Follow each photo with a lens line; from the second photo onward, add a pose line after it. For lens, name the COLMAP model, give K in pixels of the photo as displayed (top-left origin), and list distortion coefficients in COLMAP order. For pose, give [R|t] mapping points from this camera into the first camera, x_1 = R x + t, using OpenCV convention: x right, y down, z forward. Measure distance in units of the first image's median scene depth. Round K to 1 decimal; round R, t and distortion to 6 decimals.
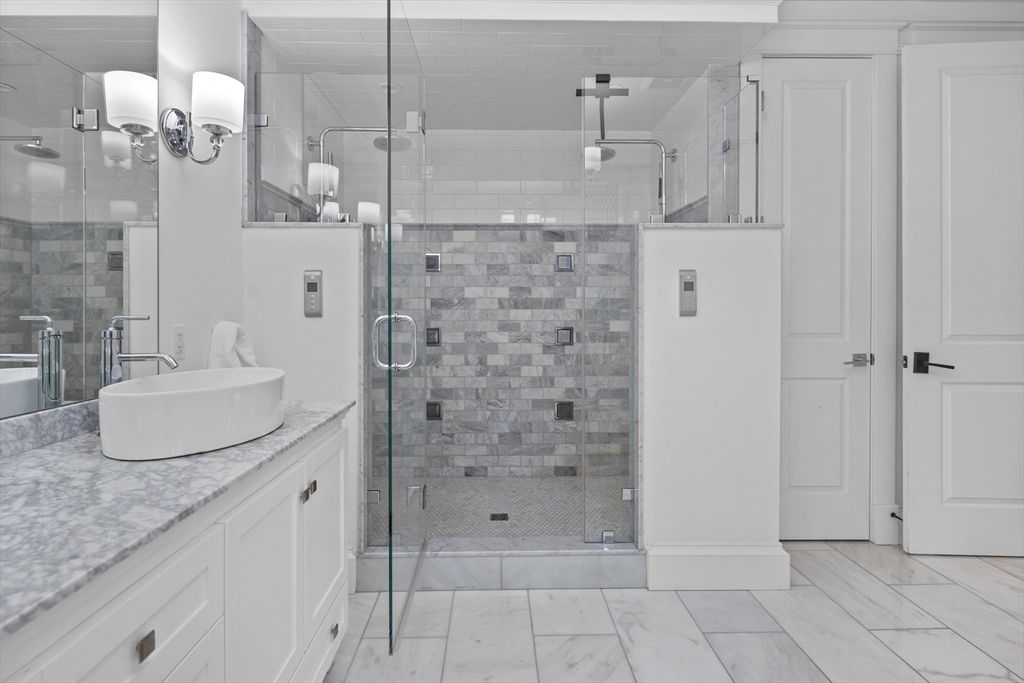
lens RADIAL K [[486.4, 0, 508.4], [0, 486.4, 309.1], [0, 0, 1]] dist [-0.000427, -0.002504]
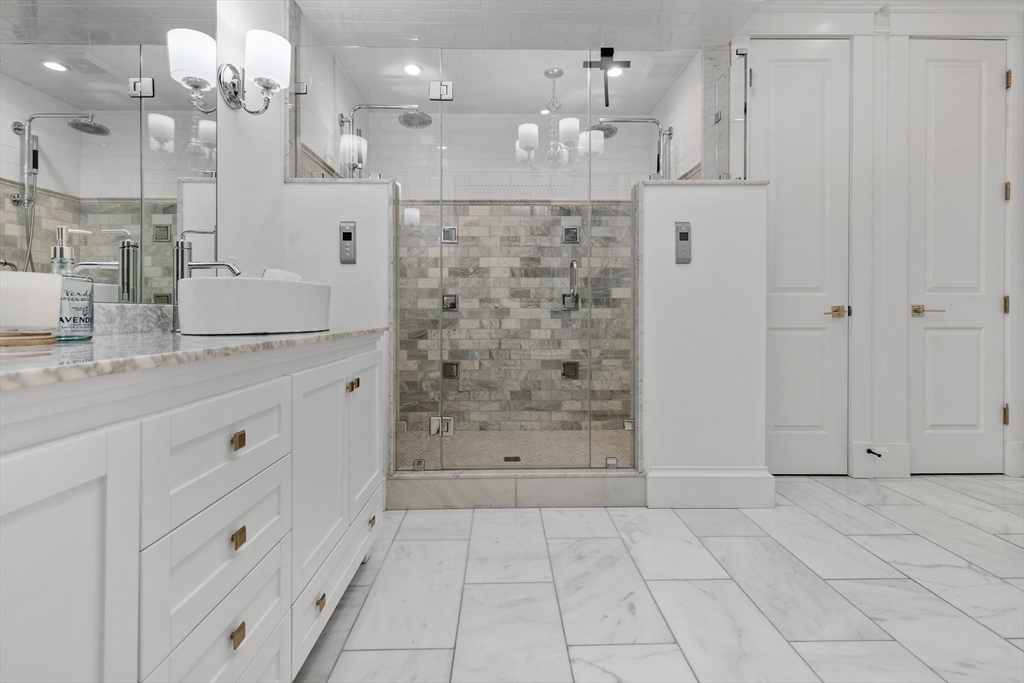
lens RADIAL K [[466.1, 0, 511.4], [0, 466.1, 331.9], [0, 0, 1]] dist [0.000802, 0.000331]
pose [[1.000000, 0.000521, -0.000072, -0.024047], [-0.000521, 0.999999, -0.001423, 0.165779], [0.000071, 0.001424, 0.999999, -0.067440]]
